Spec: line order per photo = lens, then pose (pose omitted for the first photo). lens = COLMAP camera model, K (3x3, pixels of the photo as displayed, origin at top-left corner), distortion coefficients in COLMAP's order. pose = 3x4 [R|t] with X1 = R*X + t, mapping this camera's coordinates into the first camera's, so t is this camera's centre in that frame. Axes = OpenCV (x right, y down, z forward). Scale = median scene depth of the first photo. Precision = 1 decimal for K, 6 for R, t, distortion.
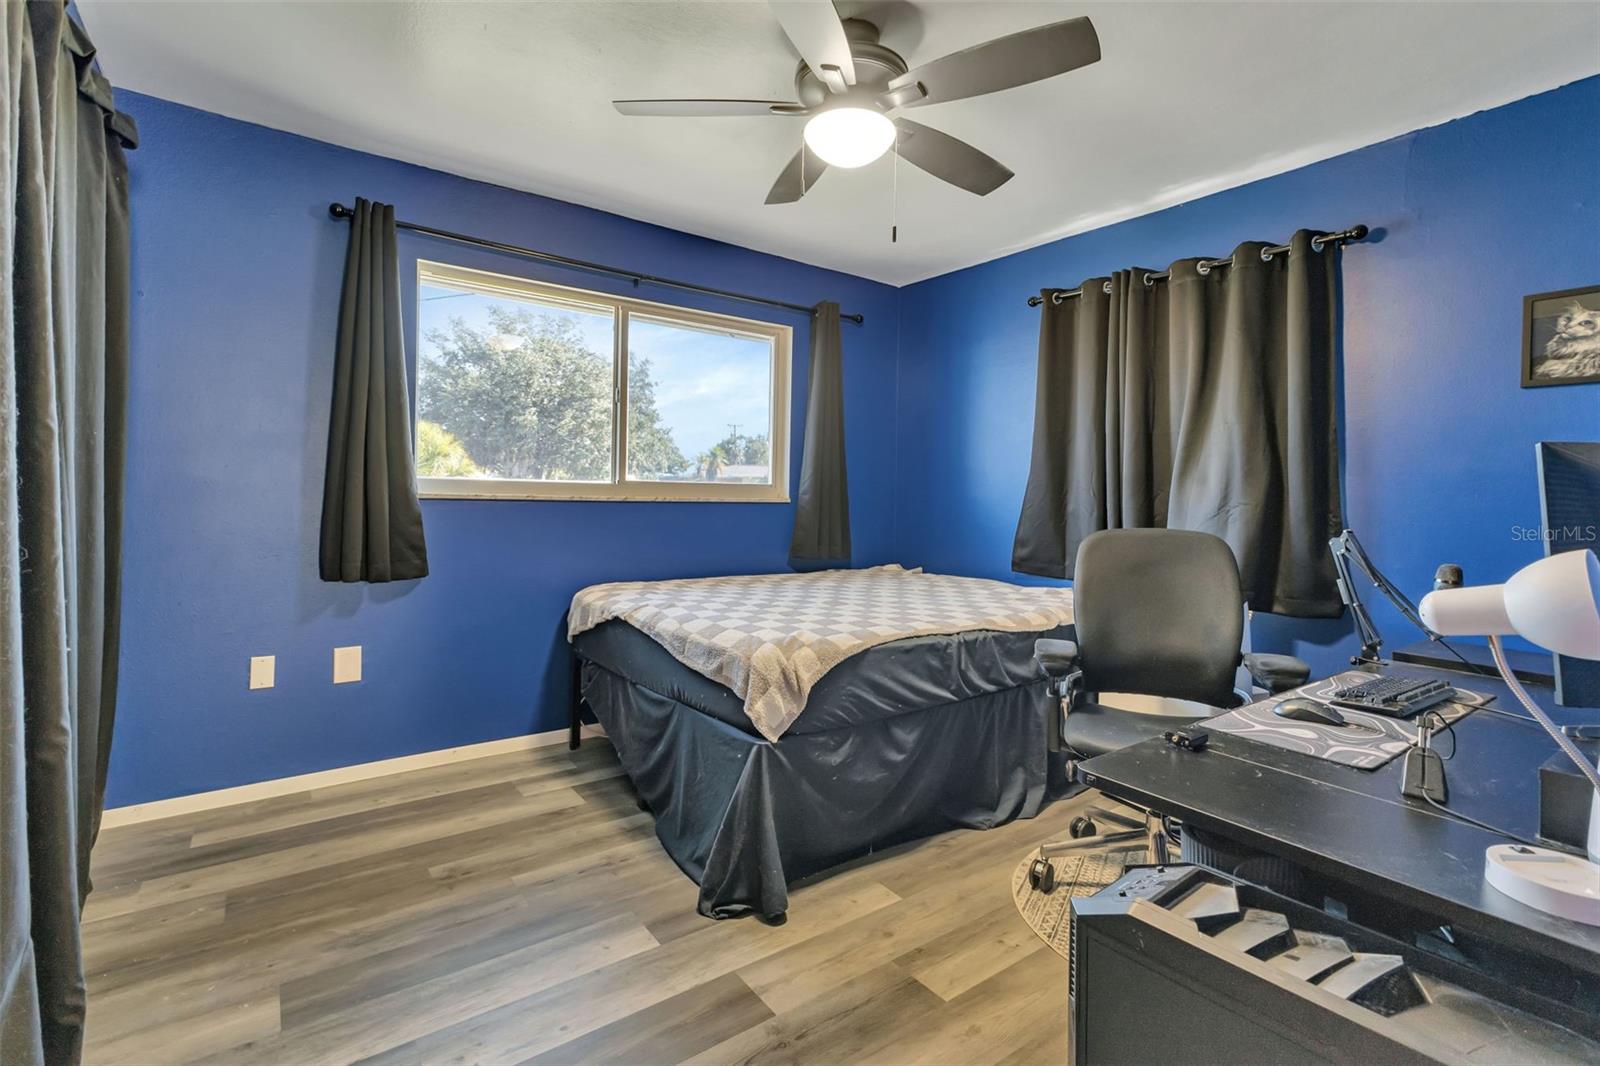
lens RADIAL K [[728.6, 0, 803.8], [0, 728.6, 507.1], [0, 0, 1]] dist [0.005854, 0.000214]
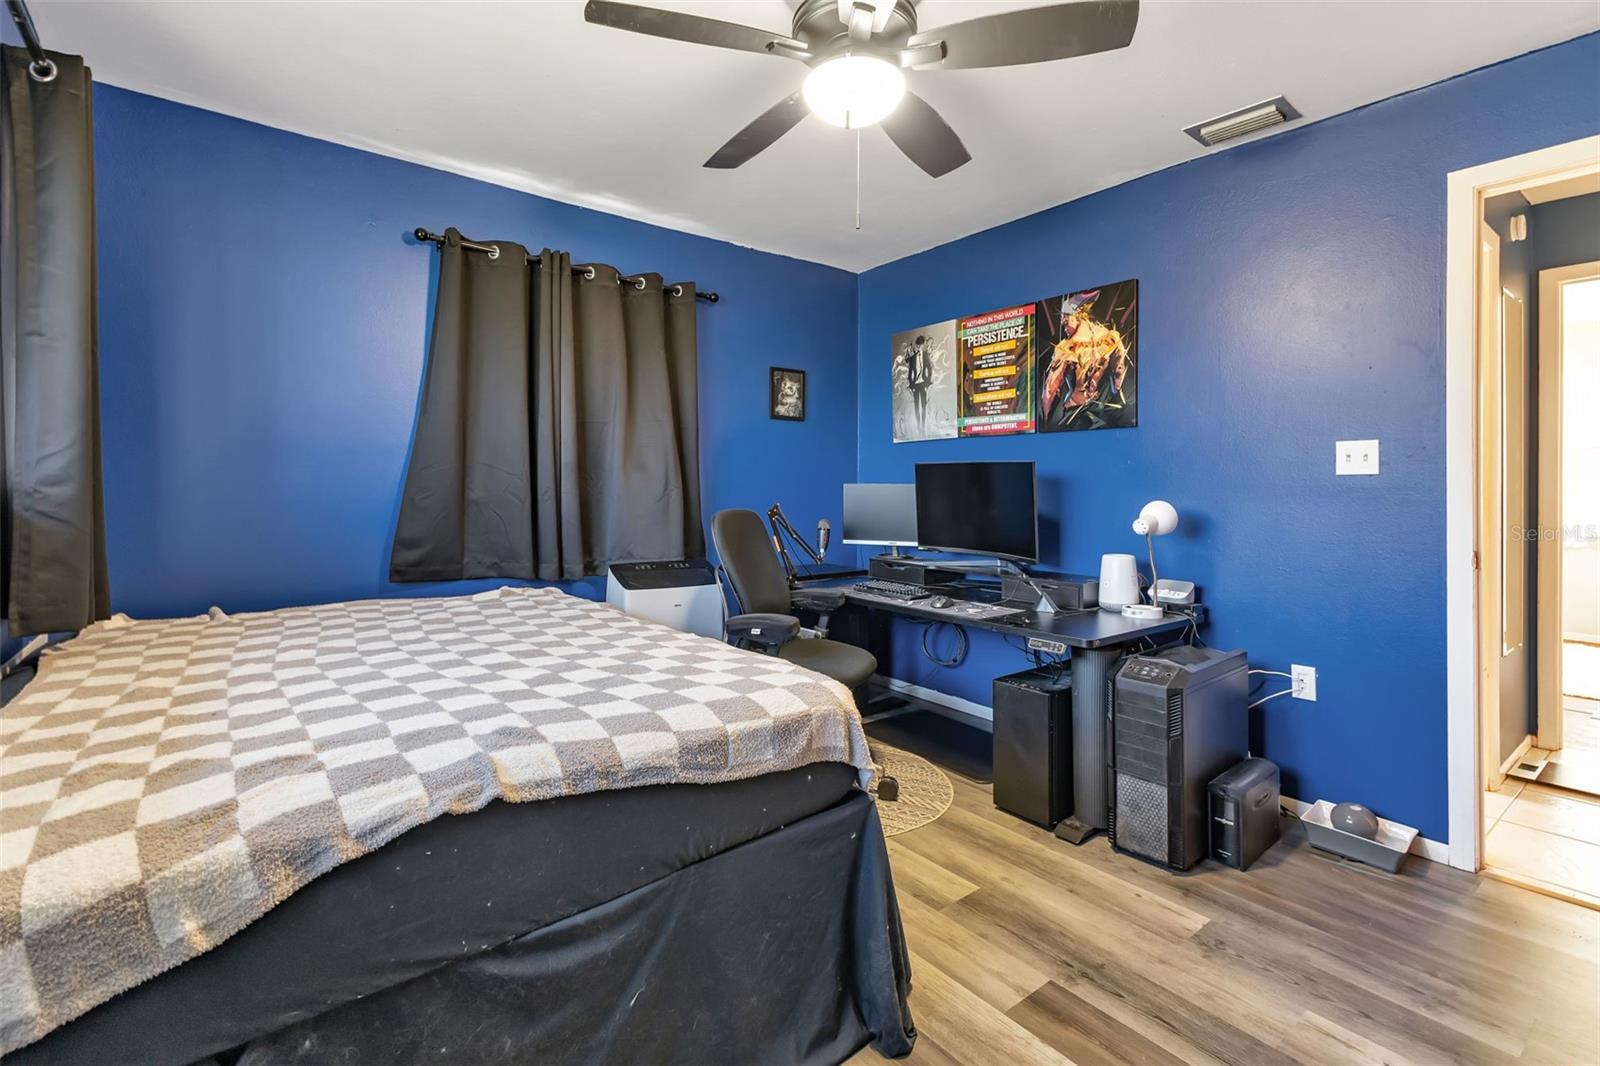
lens RADIAL K [[713.2, 0, 800.6], [0, 713.2, 501.1], [0, 0, 1]] dist [0.003484, -0.000256]
pose [[-0.022065, -0.035490, 0.999126, -0.777439], [0.015144, 0.999243, 0.035829, -0.026942], [-0.999642, 0.015921, -0.021511, 1.031270]]
